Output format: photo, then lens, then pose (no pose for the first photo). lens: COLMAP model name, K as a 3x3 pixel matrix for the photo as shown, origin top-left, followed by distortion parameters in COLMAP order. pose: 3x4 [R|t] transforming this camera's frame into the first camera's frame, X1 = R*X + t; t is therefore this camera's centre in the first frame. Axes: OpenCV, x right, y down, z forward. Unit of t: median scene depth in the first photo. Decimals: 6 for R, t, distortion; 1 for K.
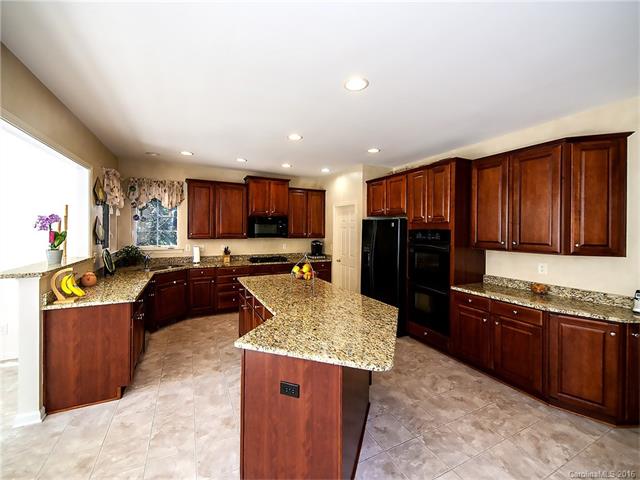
lens RADIAL K [[264.2, 0, 321.1], [0, 264.2, 232.5], [0, 0, 1]] dist [0.022700, -0.000259]
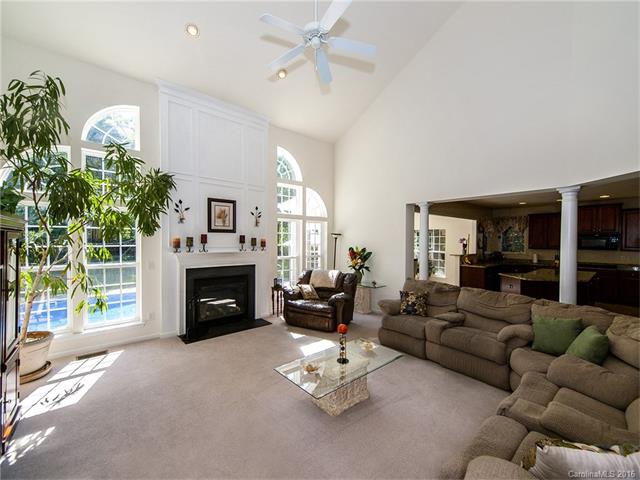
lens RADIAL K [[258.7, 0, 320.0], [0, 258.7, 240.0], [0, 0, 1]] dist [0.023099, -0.012828]
pose [[0.227231, -0.002272, -0.973838, 0.804875], [-0.016458, 0.999846, -0.006173, -0.000363], [0.973702, 0.017430, 0.227158, -0.675500]]
